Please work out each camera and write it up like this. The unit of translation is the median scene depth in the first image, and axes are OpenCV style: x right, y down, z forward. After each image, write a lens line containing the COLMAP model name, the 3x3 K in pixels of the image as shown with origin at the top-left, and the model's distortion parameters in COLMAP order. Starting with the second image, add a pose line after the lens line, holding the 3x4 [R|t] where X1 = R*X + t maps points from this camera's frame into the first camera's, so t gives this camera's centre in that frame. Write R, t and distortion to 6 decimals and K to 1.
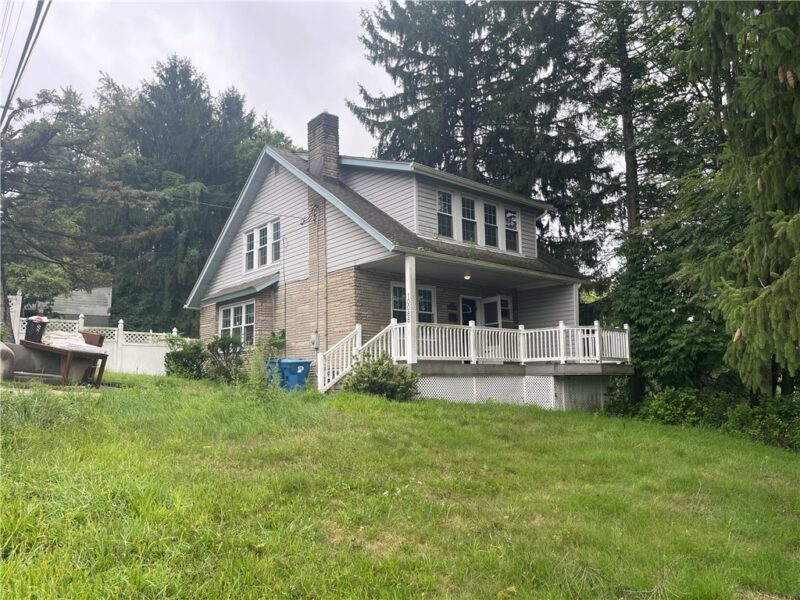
lens RADIAL K [[533.2, 0, 400.0], [0, 533.2, 300.0], [0, 0, 1]] dist [0.051352, 0.000681]
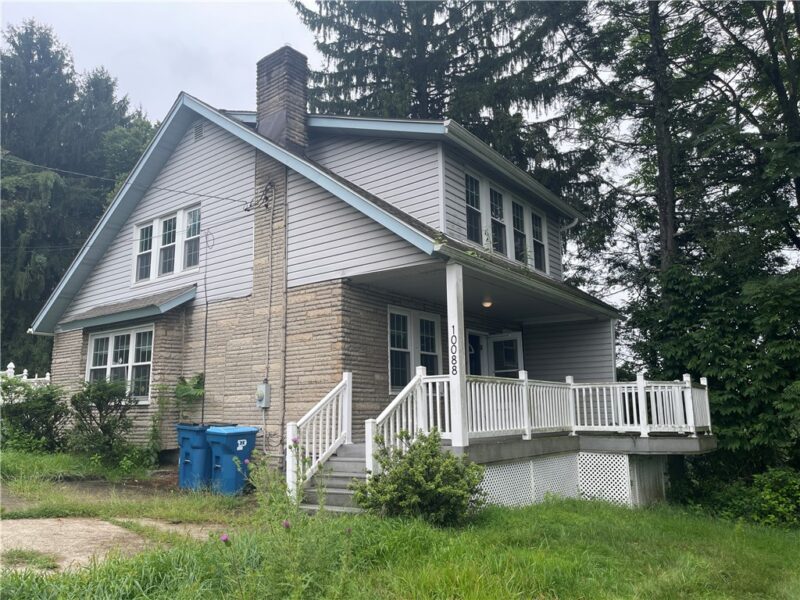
lens RADIAL K [[589.4, 0, 400.0], [0, 589.4, 300.0], [0, 0, 1]] dist [0.025586, -0.009865]
pose [[0.981827, 0.042716, 0.184909, -0.116898], [-0.033361, 0.998015, -0.053414, -0.002970], [-0.186824, 0.046275, 0.981303, 0.251035]]
